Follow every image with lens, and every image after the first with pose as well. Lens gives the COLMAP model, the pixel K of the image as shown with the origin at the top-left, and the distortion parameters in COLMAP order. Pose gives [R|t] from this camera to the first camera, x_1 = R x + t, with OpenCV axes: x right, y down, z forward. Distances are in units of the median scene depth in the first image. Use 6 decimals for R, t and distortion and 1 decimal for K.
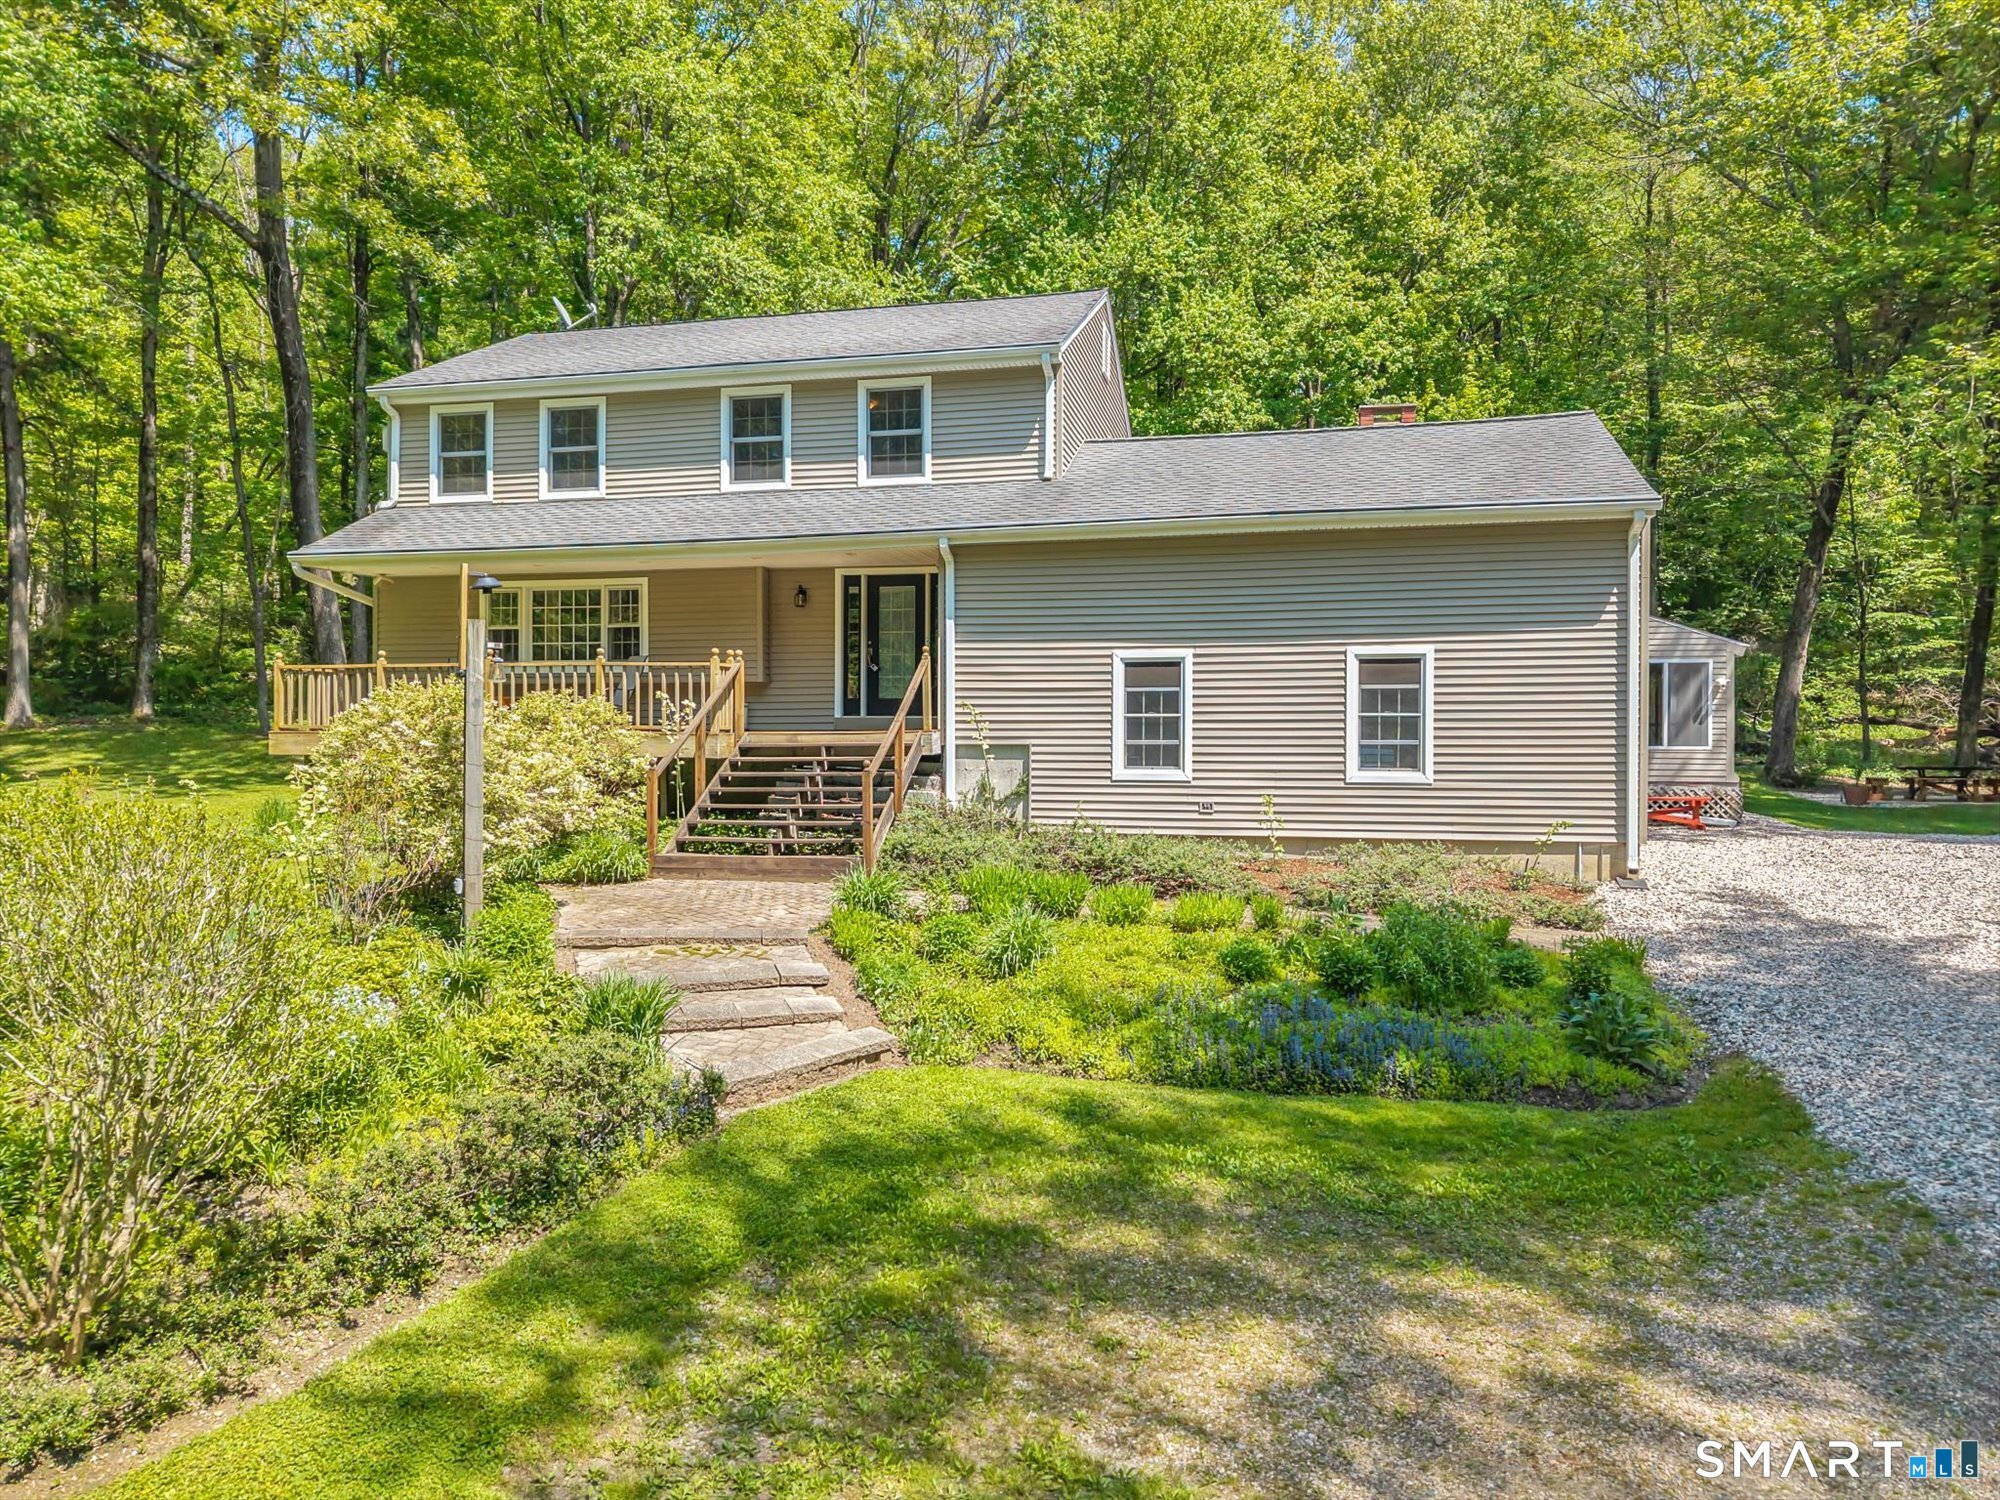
lens RADIAL K [[1403.4, 0, 1005.7], [0, 1403.4, 736.5], [0, 0, 1]] dist [0.048562, -0.046499]
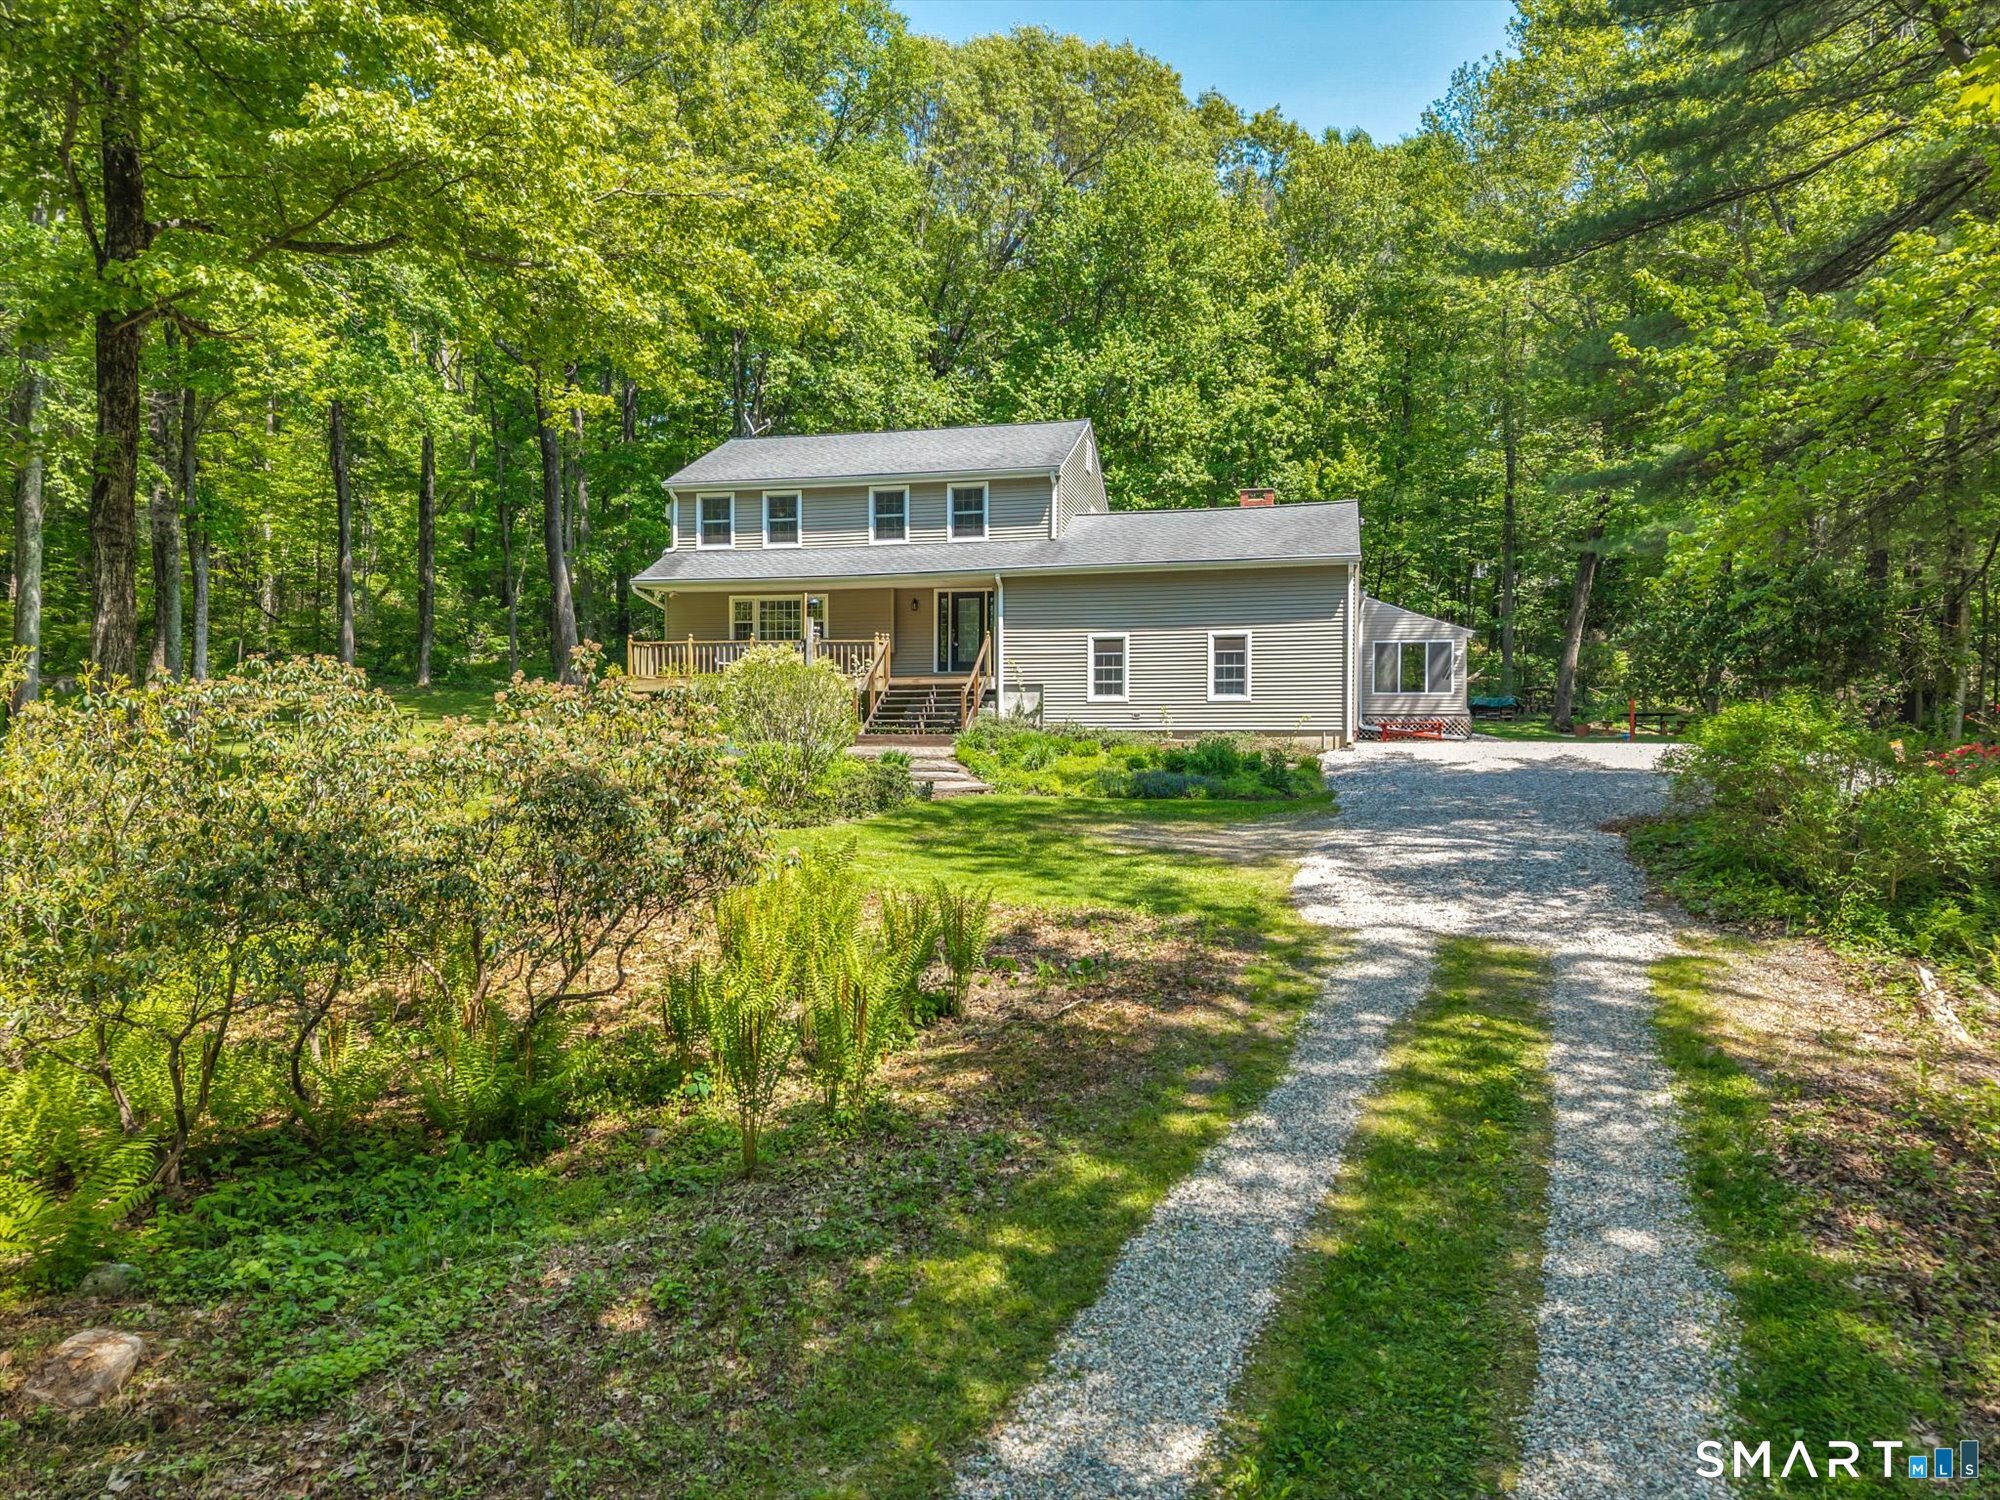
lens RADIAL K [[1403.4, 0, 997.4], [0, 1403.4, 759.6], [0, 0, 1]] dist [0.048562, -0.046499]
pose [[0.999887, 0.000126, -0.015021, -0.014572], [0.000147, 0.999834, 0.018198, 0.064506], [0.015021, -0.018198, 0.999722, -0.776668]]
